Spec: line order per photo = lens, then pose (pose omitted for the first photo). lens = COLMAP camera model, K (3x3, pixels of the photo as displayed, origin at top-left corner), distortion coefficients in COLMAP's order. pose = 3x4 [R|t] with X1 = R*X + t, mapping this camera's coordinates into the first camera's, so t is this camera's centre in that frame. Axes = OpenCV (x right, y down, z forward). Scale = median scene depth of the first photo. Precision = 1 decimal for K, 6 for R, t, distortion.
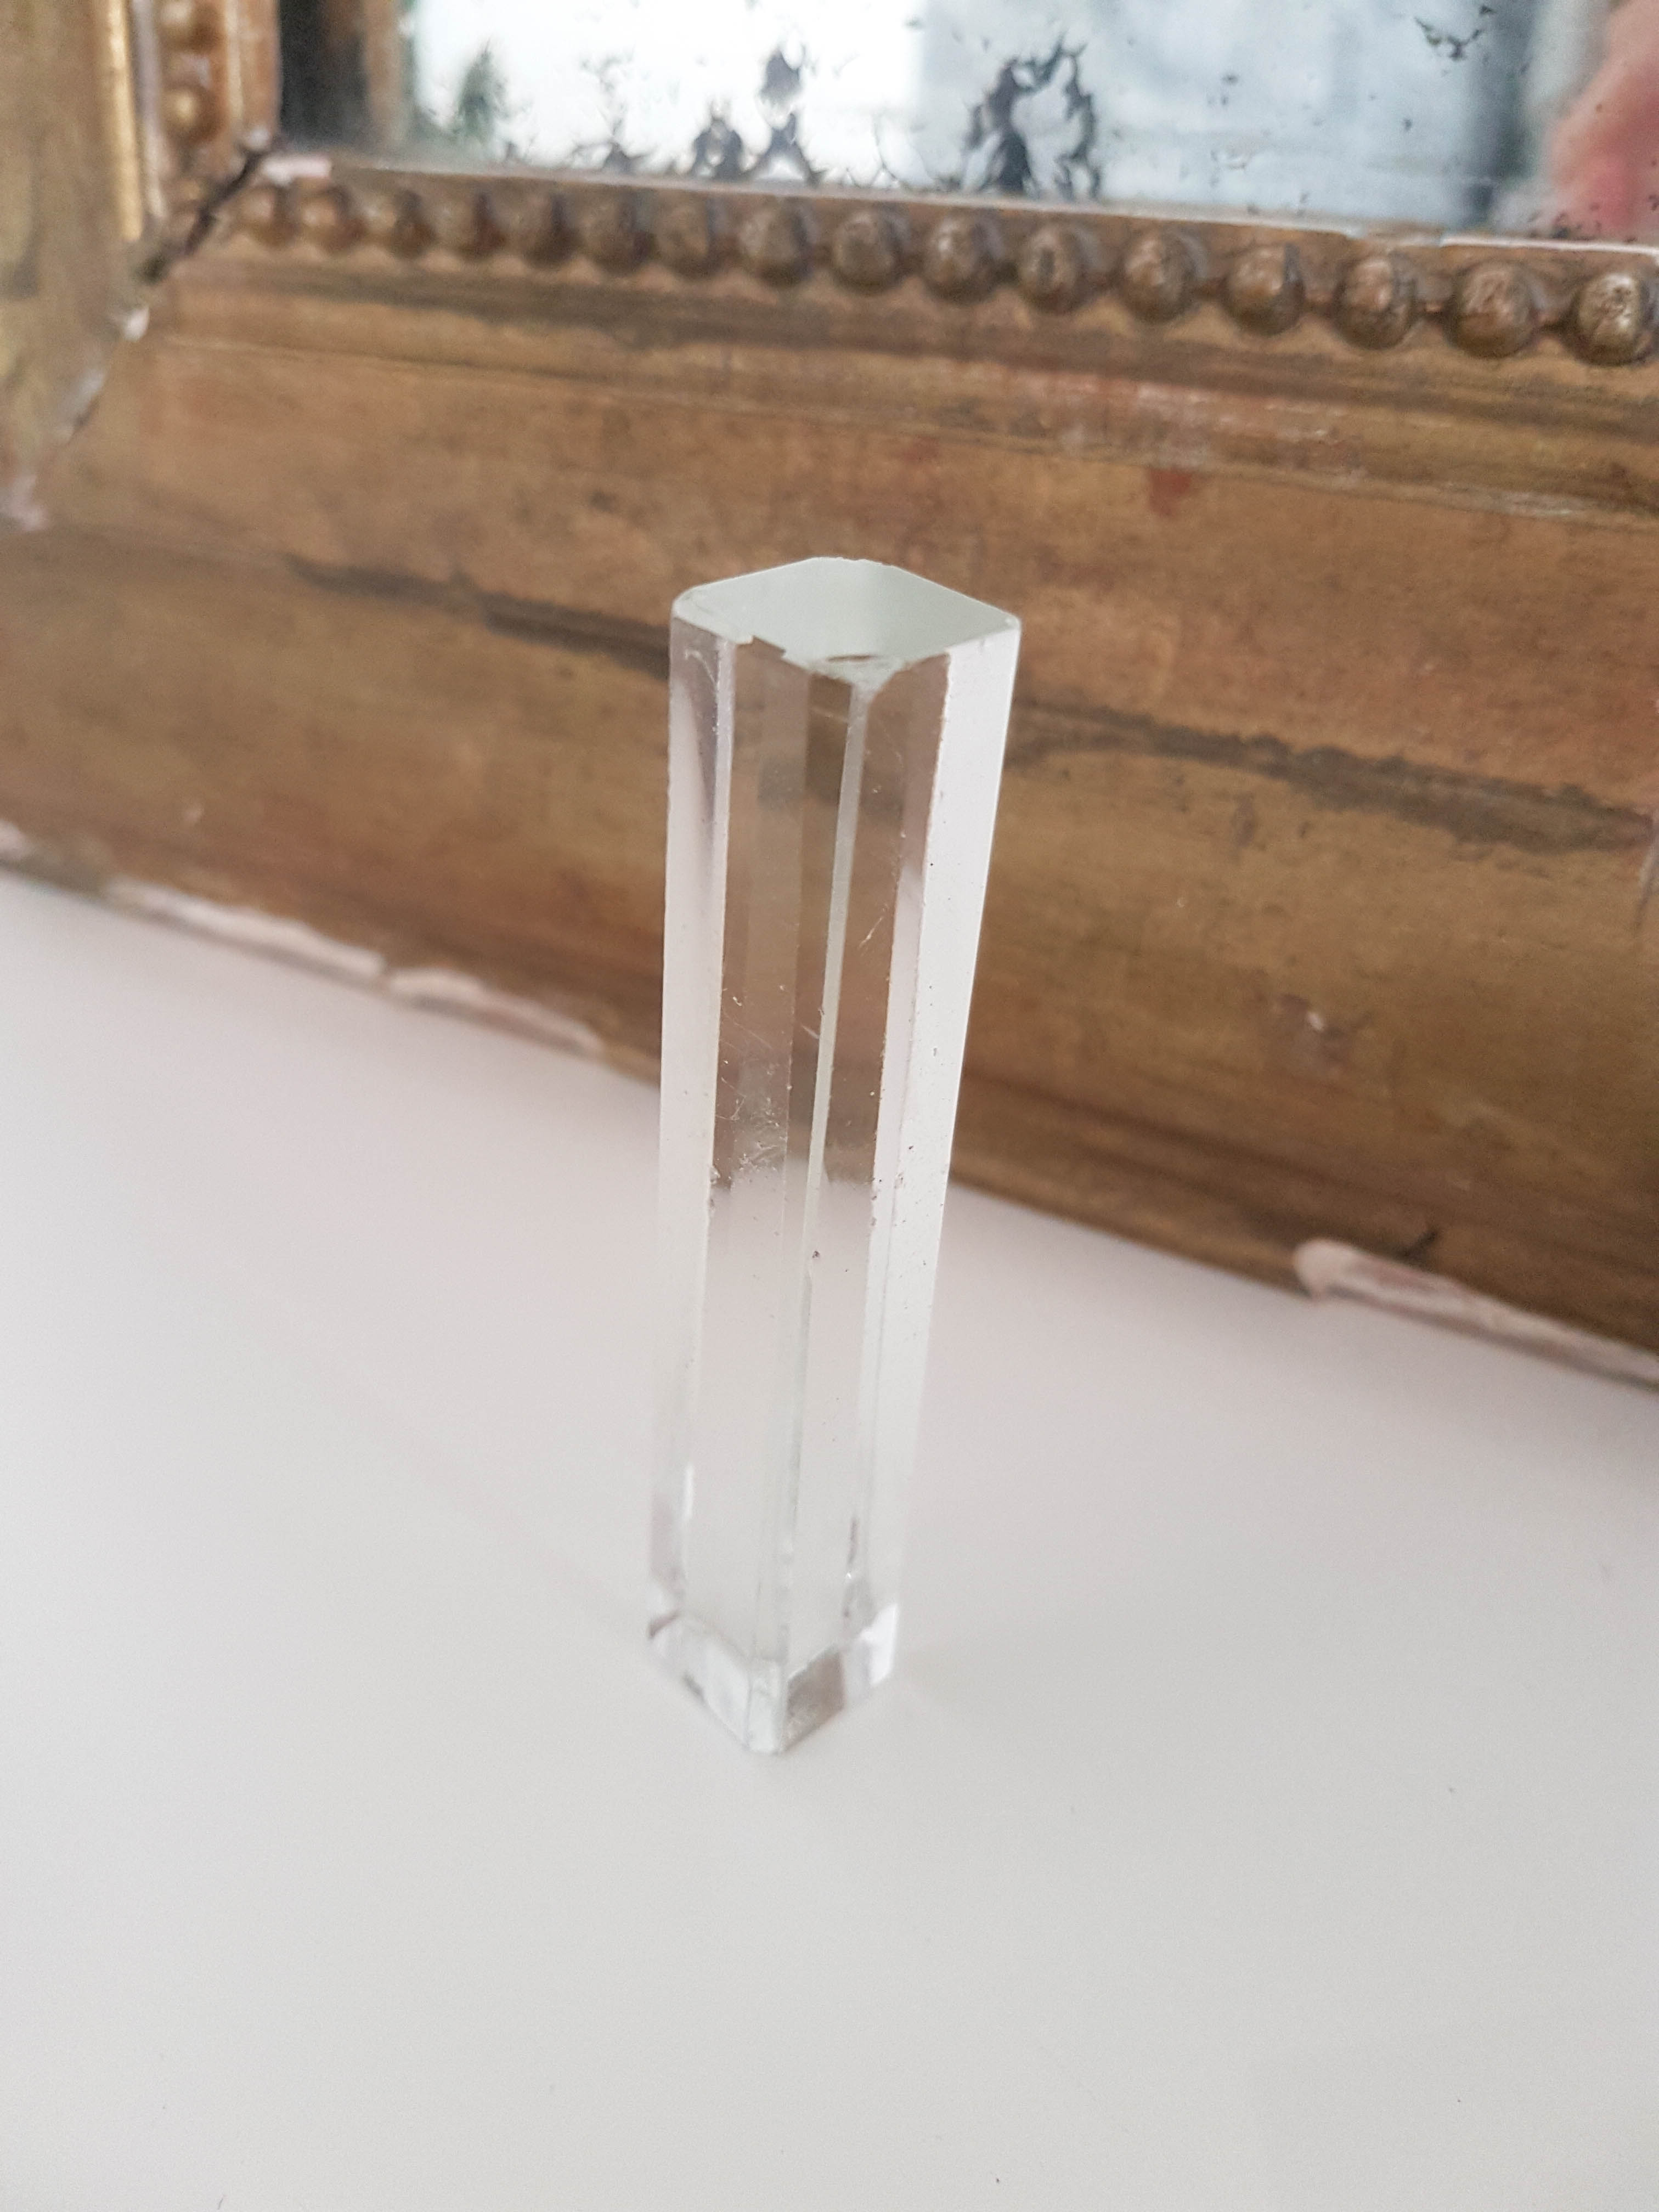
lens RADIAL K [[1840.1, 0, 772.5], [0, 1840.1, 1131.0], [0, 0, 1]] dist [0.016073, -0.153205]
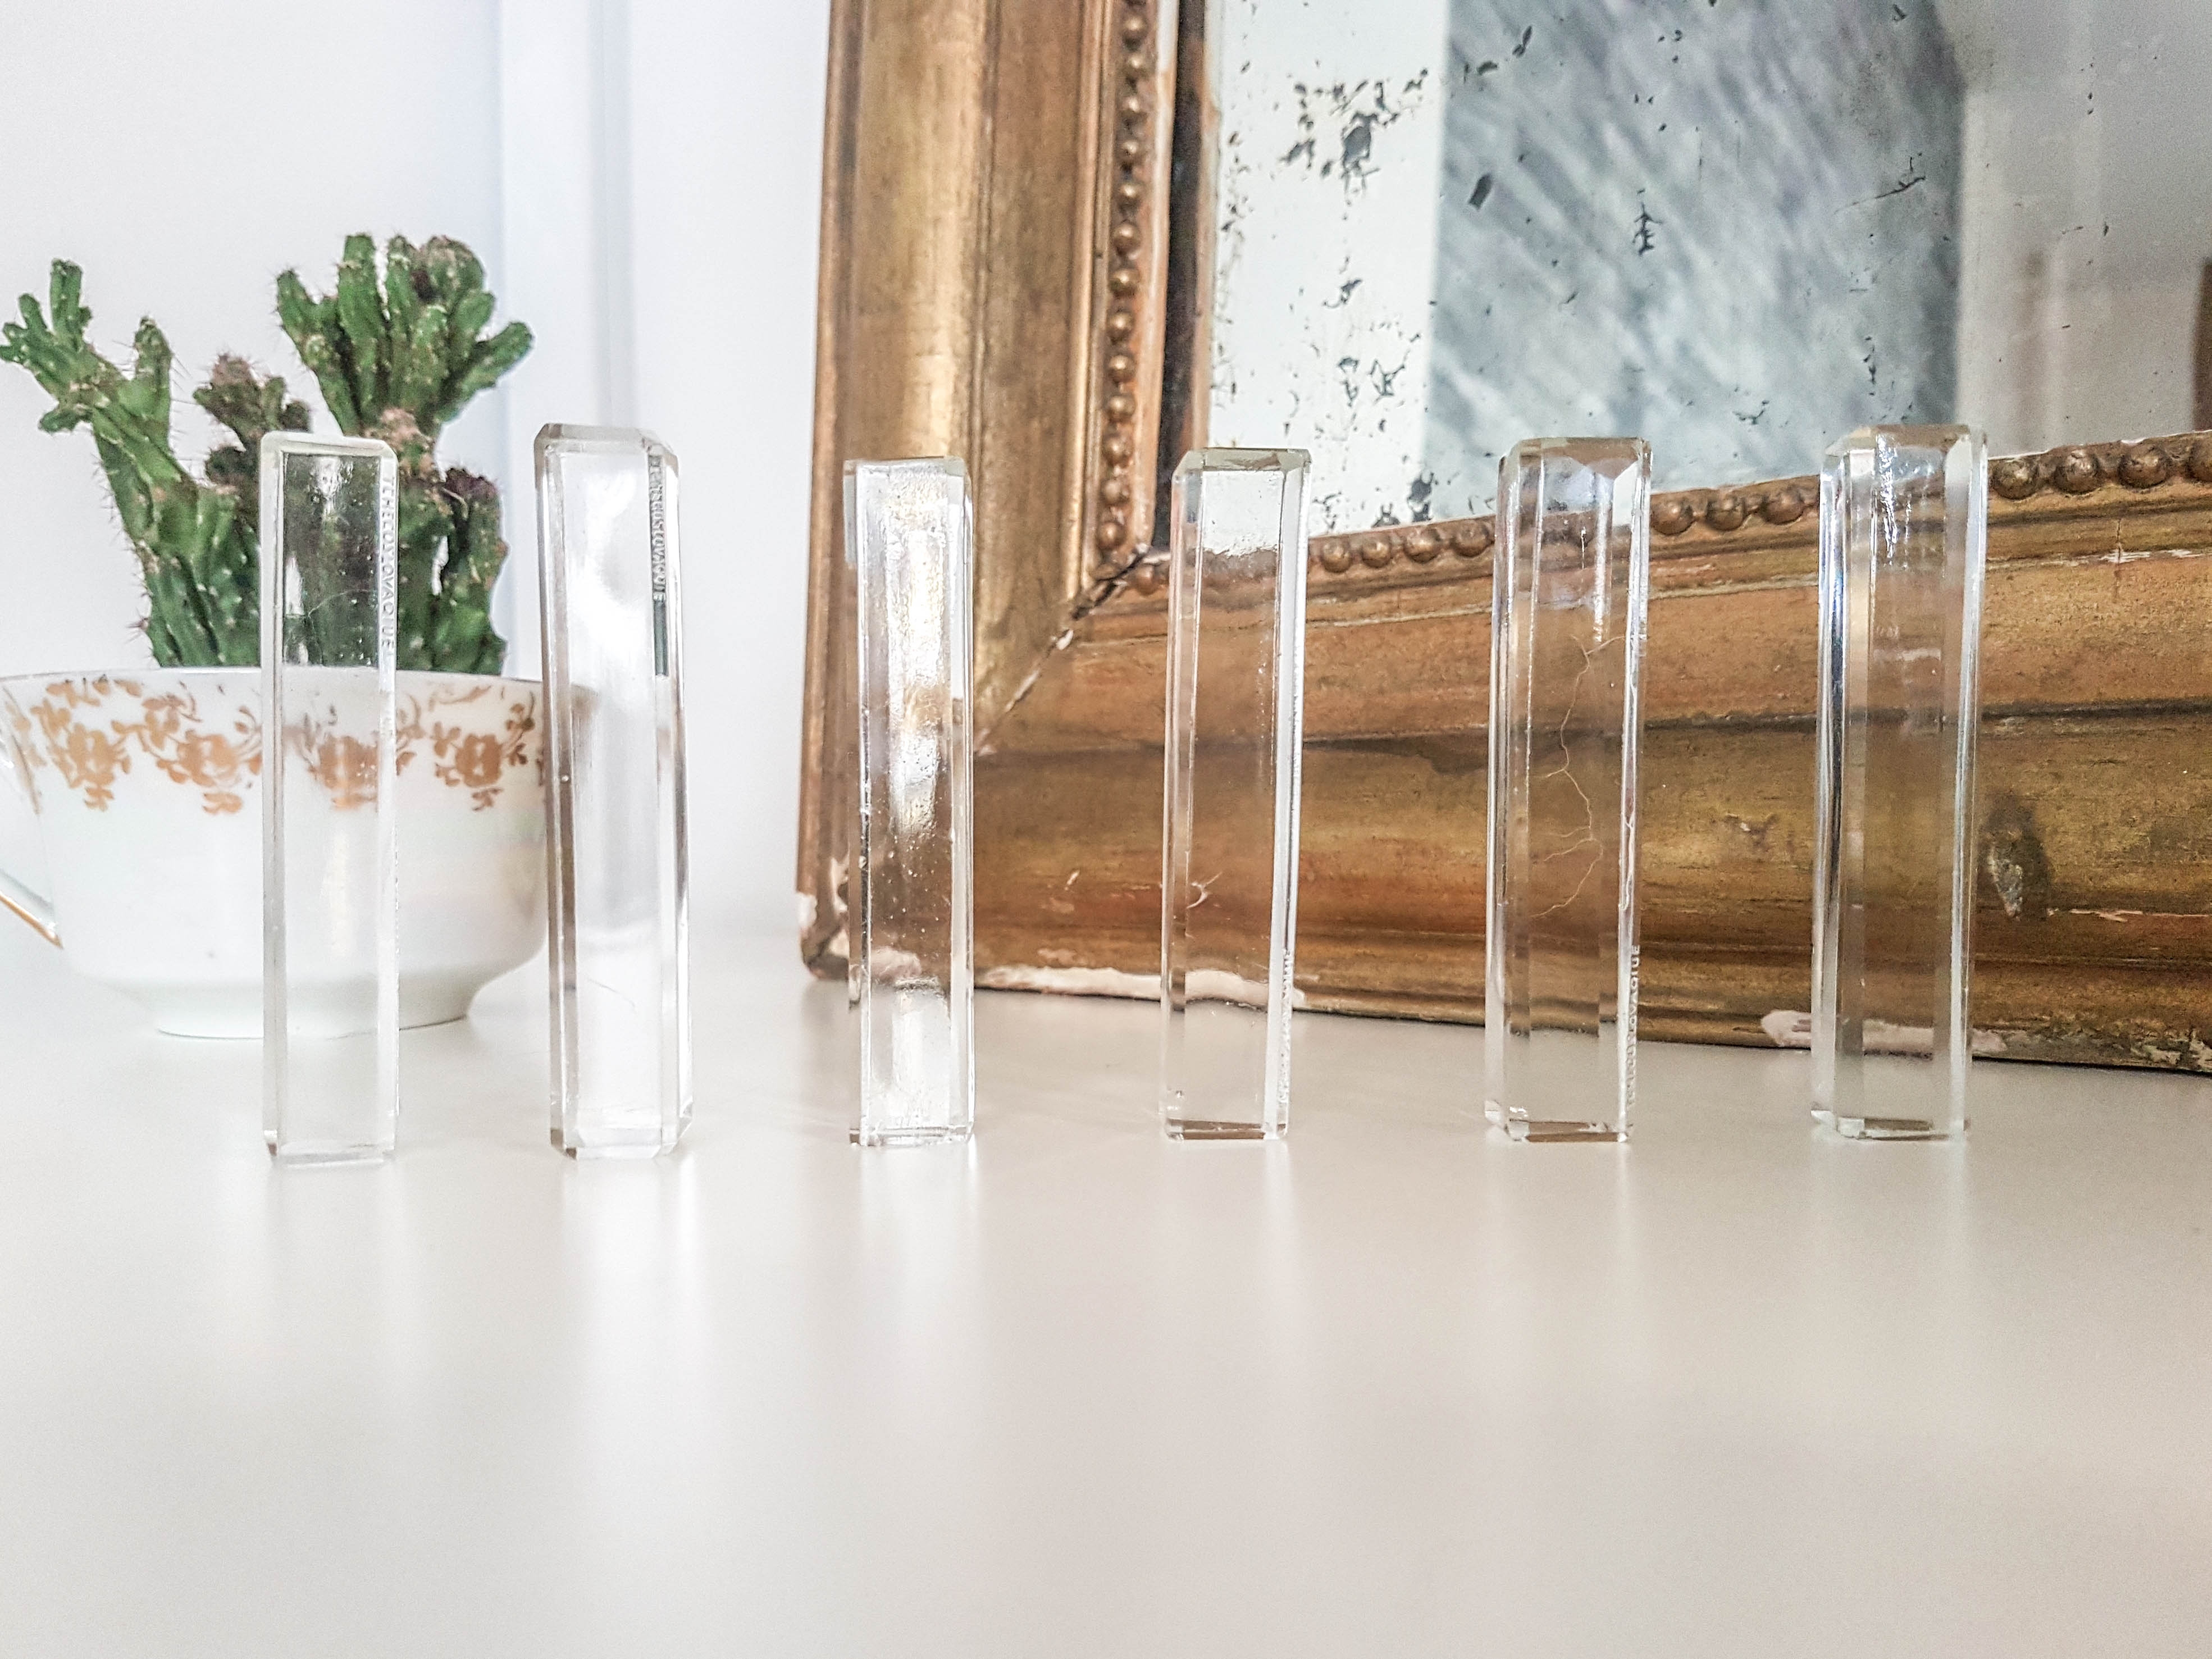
lens RADIAL K [[1839.6, 0, 1046.2], [0, 1839.6, 859.6], [0, 0, 1]] dist [0.241045, -0.517396]
pose [[0.994132, -0.006285, -0.107995, -0.201827], [-0.051175, 0.852214, -0.520685, 0.967619], [0.095307, 0.523156, 0.846891, -0.669073]]
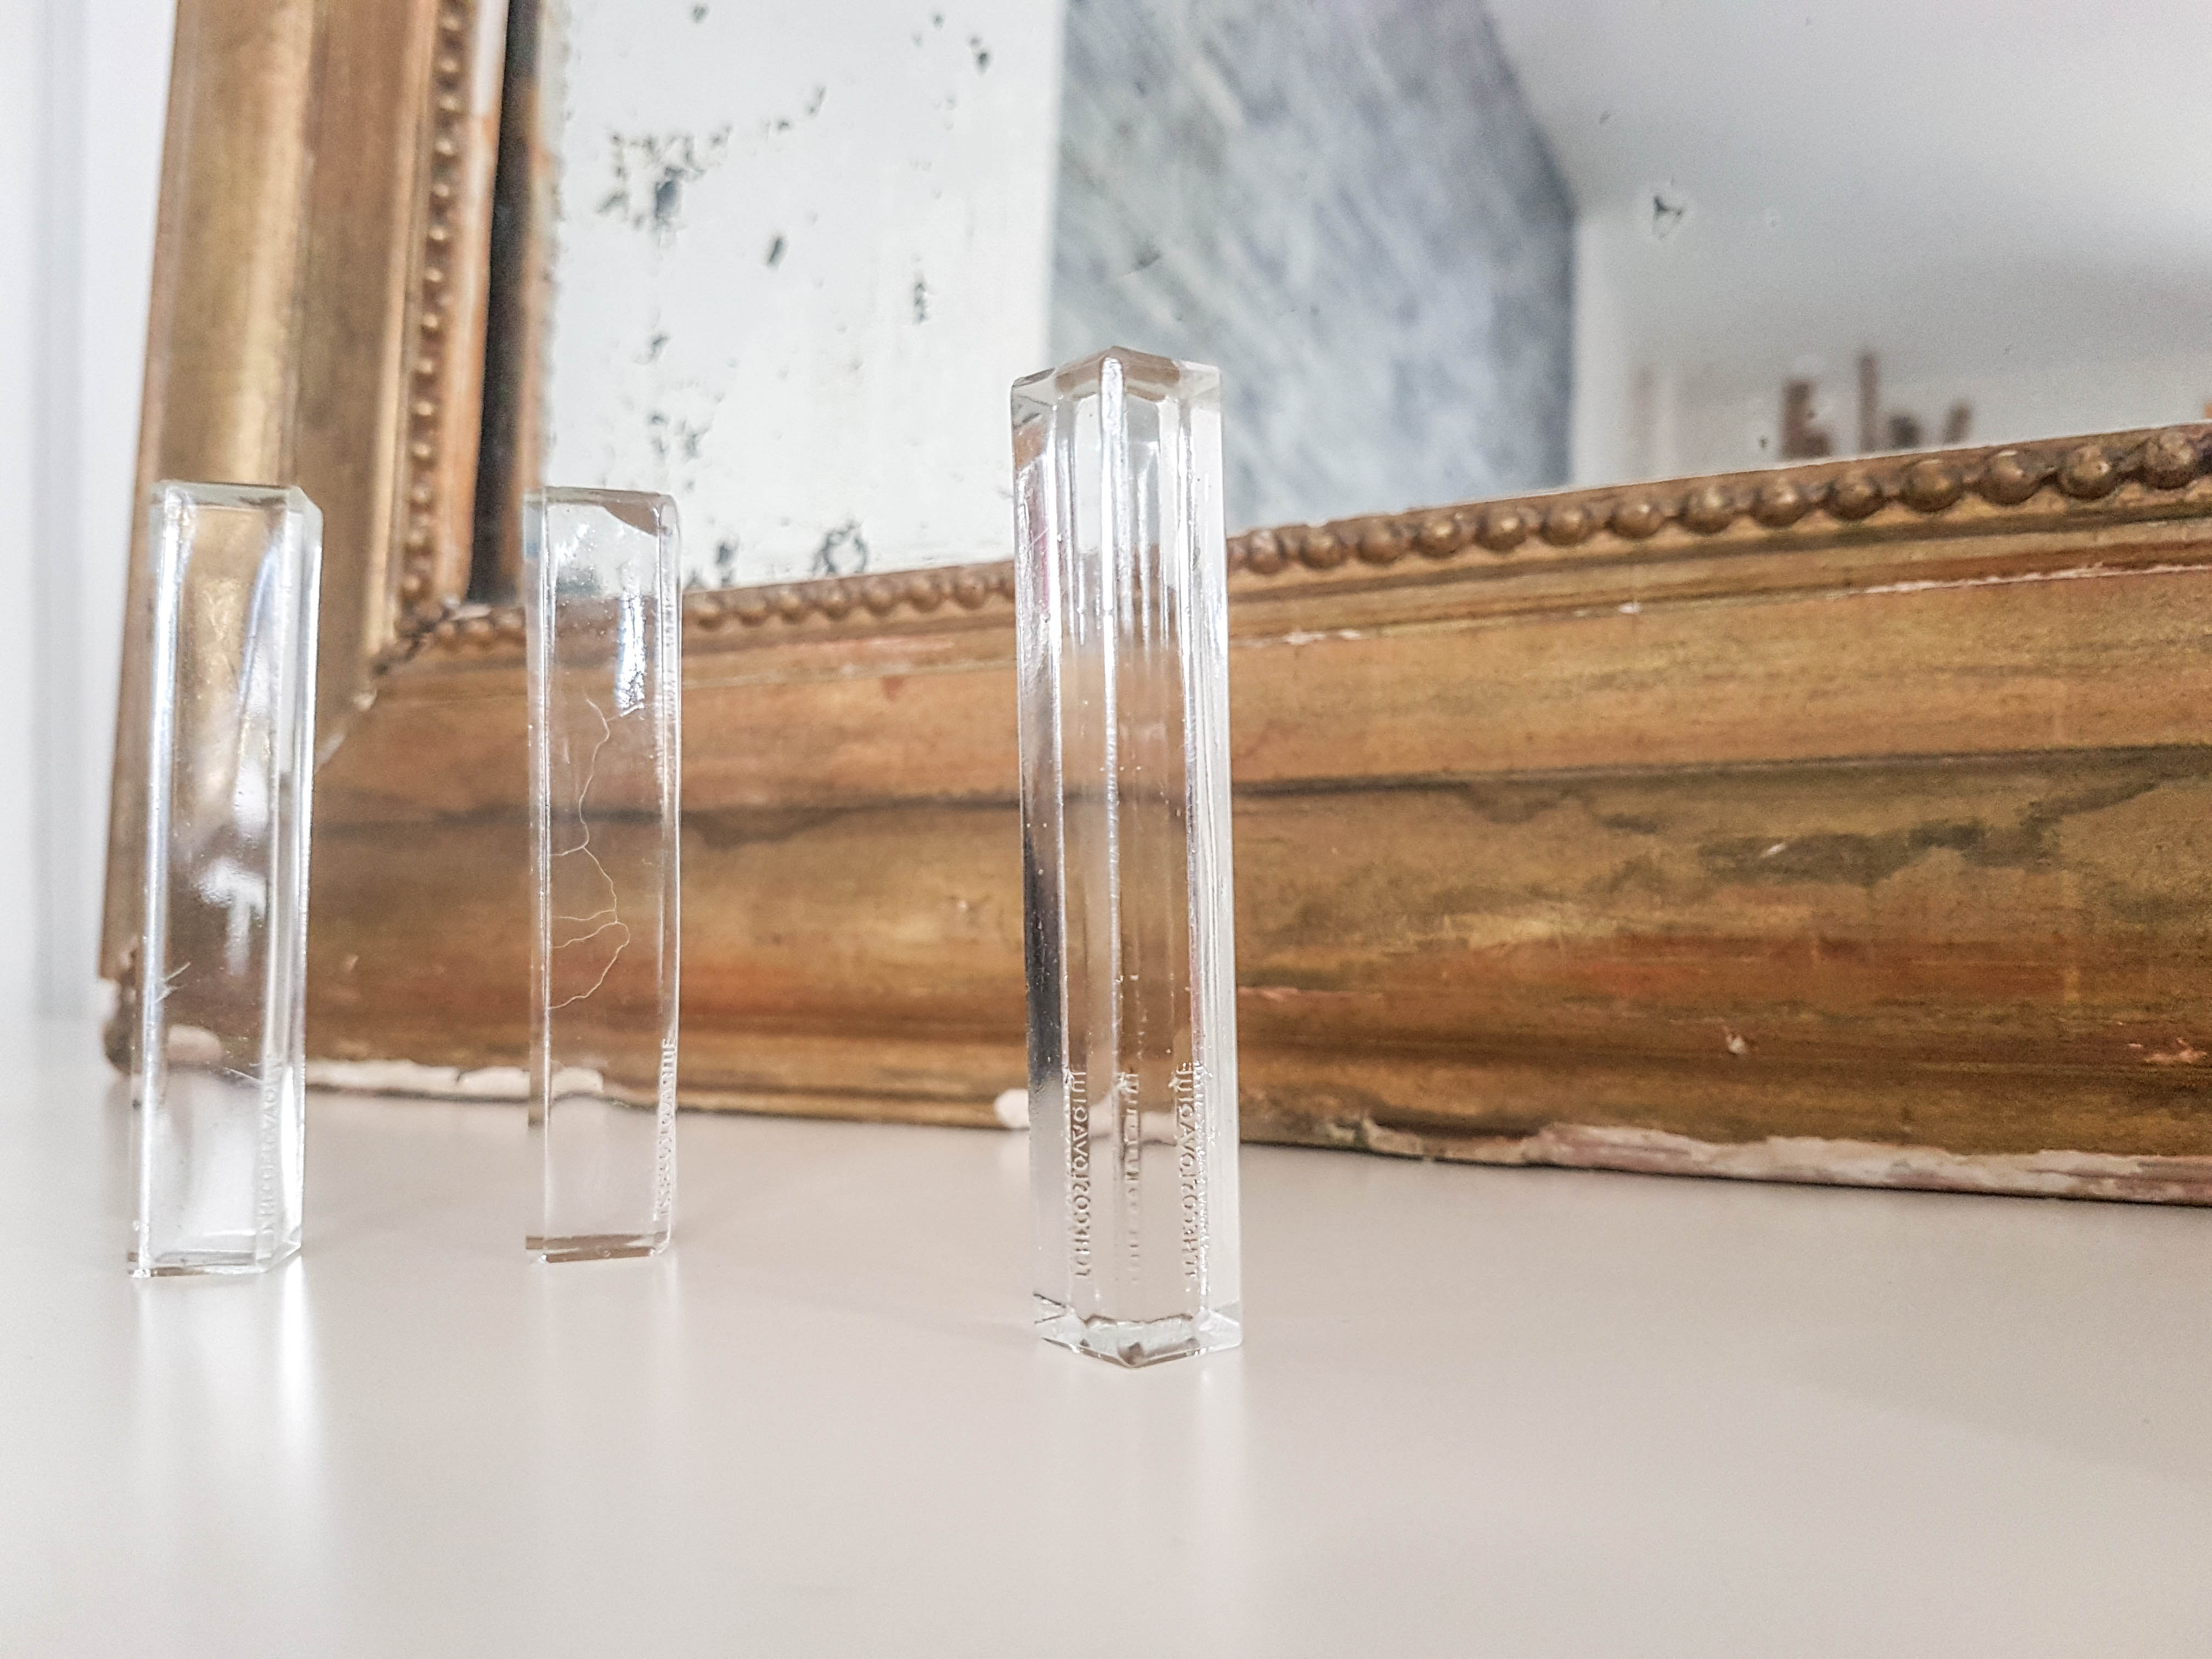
lens RADIAL K [[1820.5, 0, 1106.0], [0, 1820.5, 829.5], [0, 0, 1]] dist [0.240554, -0.628256]
pose [[0.997861, -0.008456, 0.064819, 0.304028], [0.043693, 0.823826, -0.565157, 0.882734], [-0.048620, 0.566780, 0.822433, -0.549124]]
